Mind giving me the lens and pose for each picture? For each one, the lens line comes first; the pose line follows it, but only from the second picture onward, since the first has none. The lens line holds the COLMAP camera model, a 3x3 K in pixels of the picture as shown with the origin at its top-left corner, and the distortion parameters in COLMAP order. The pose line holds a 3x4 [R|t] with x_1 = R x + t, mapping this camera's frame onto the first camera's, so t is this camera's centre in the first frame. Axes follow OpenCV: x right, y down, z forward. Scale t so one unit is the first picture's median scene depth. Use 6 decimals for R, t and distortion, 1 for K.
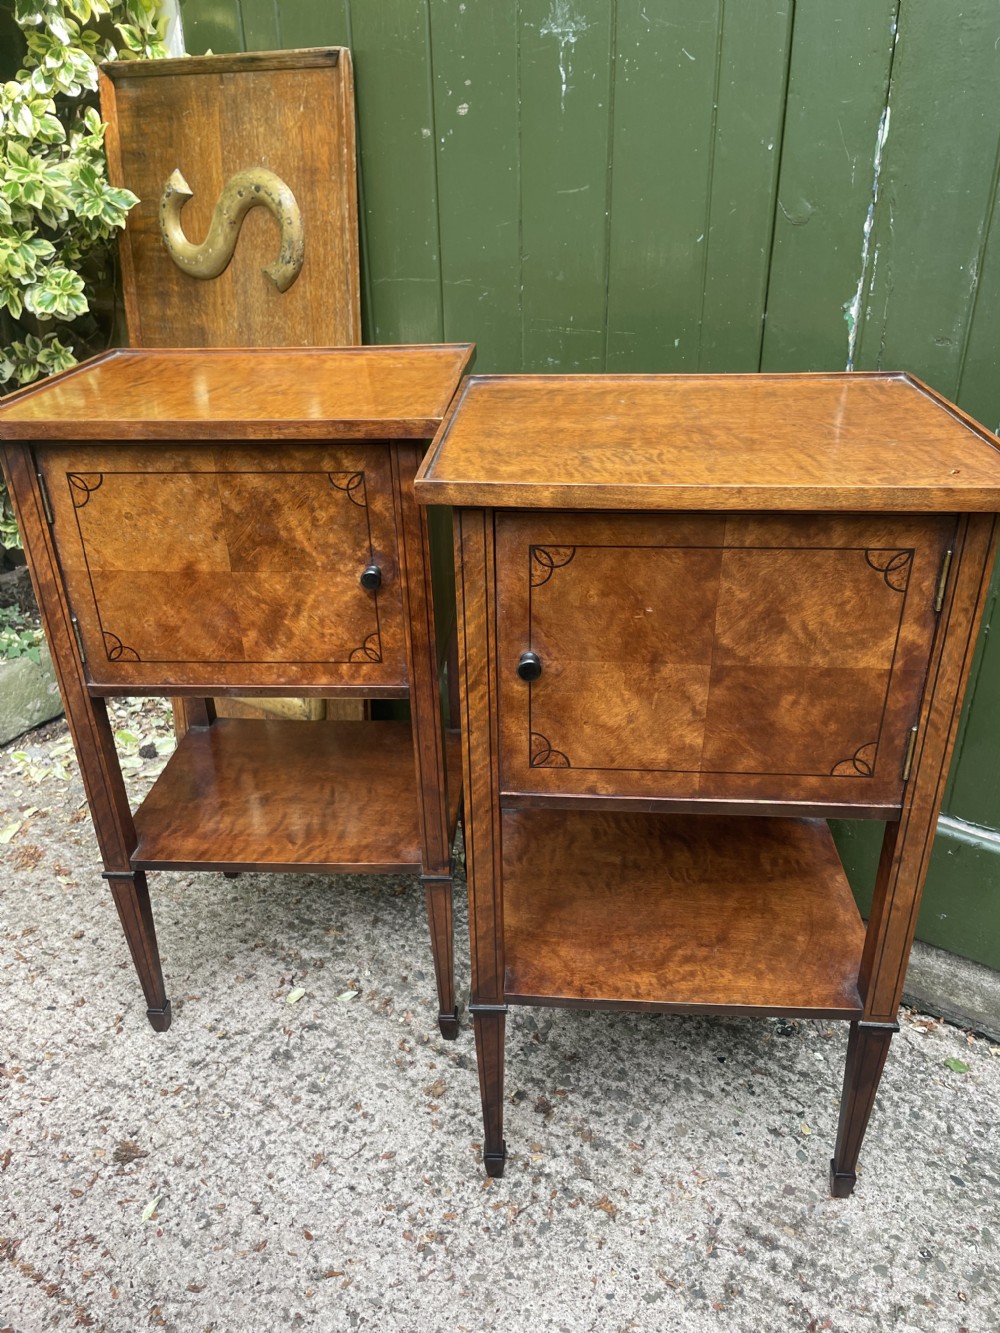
lens RADIAL K [[1019.7, 0, 491.3], [0, 1019.7, 662.6], [0, 0, 1]] dist [0.080122, -0.115738]
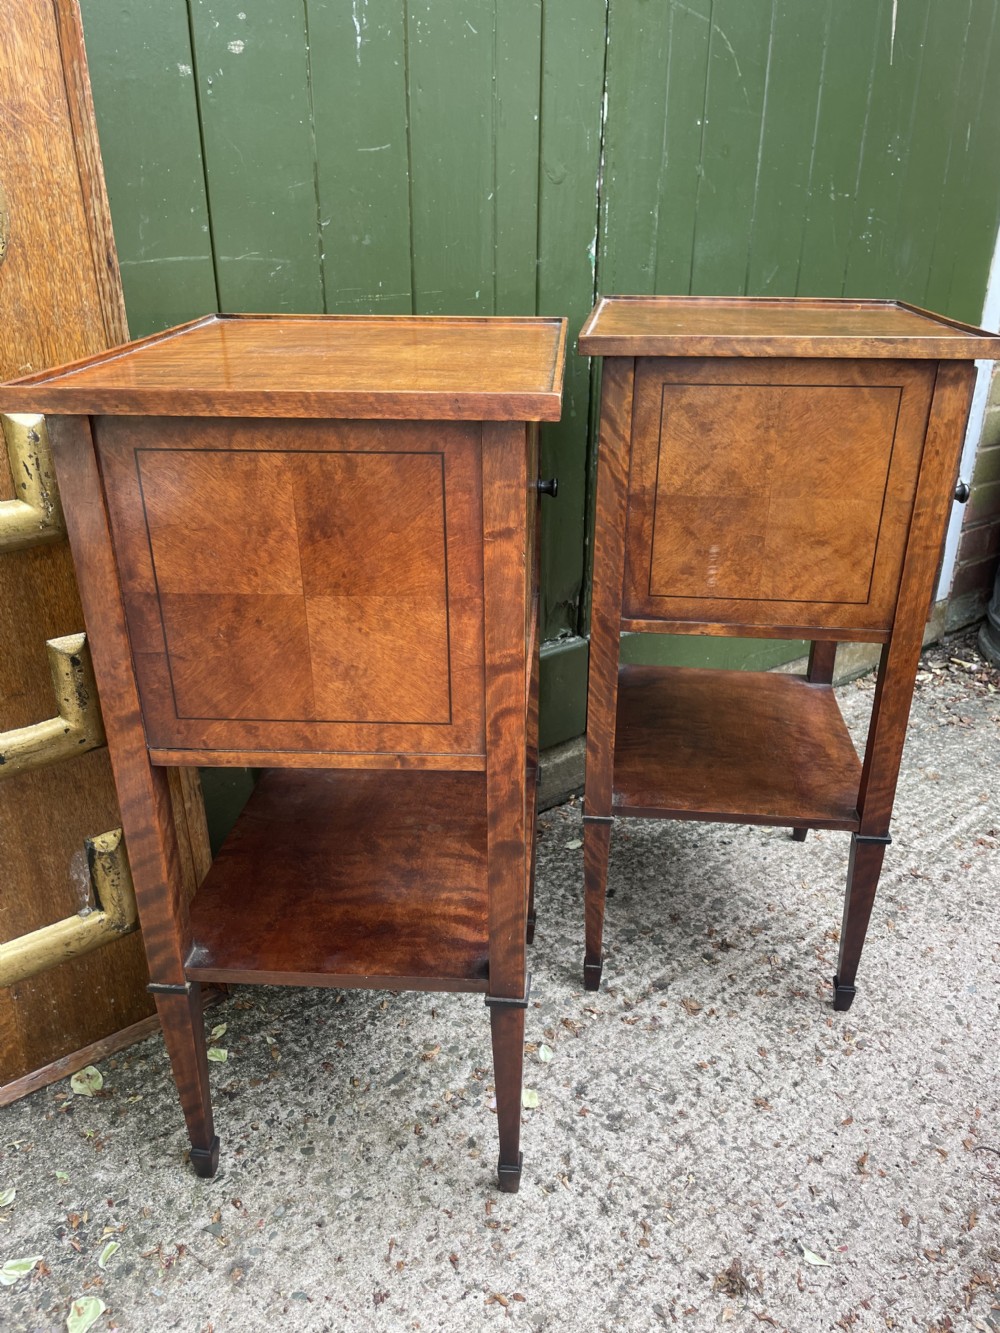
lens RADIAL K [[1019.7, 0, 502.5], [0, 1019.7, 661.6], [0, 0, 1]] dist [0.080122, -0.115738]
pose [[0.289731, -0.367795, 0.883619, -0.920266], [0.425600, 0.876429, 0.225251, -0.206219], [-0.857275, 0.310806, 0.410462, 0.655834]]
